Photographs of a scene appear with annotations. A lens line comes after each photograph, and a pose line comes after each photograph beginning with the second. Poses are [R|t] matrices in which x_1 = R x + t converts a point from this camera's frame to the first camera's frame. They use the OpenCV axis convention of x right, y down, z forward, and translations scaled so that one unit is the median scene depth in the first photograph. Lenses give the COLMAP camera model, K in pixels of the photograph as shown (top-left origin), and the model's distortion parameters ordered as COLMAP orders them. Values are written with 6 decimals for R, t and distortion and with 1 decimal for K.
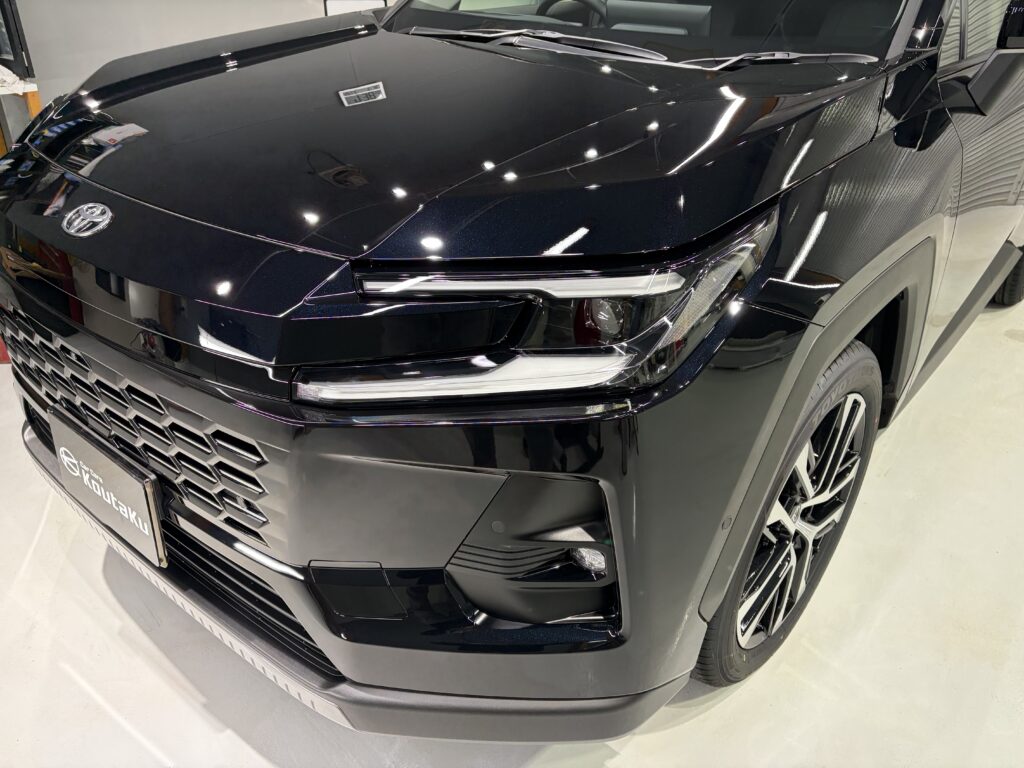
lens RADIAL K [[777.6, 0, 512.0], [0, 777.6, 384.0], [0, 0, 1]] dist [0.049842, -0.047158]
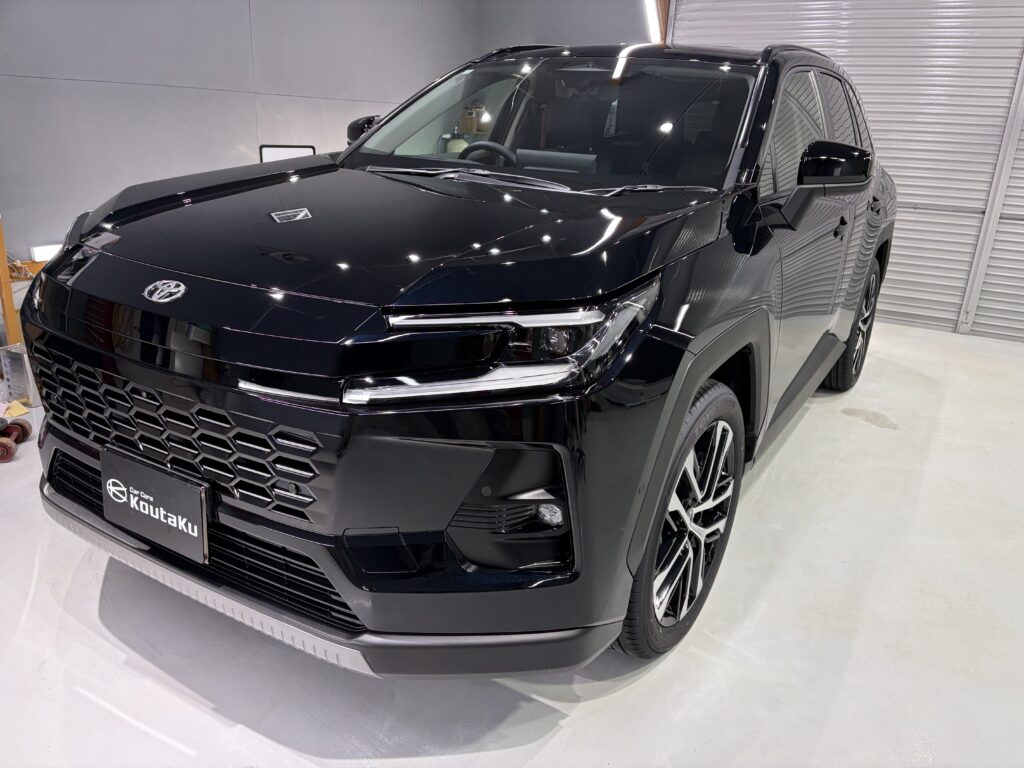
lens RADIAL K [[778.3, 0, 512.0], [0, 778.3, 384.0], [0, 0, 1]] dist [0.036882, -0.004664]
pose [[0.990090, -0.024145, 0.138346, -0.119701], [0.047075, 0.985176, -0.164963, 0.167153], [-0.132312, 0.169841, 0.976549, -0.306343]]
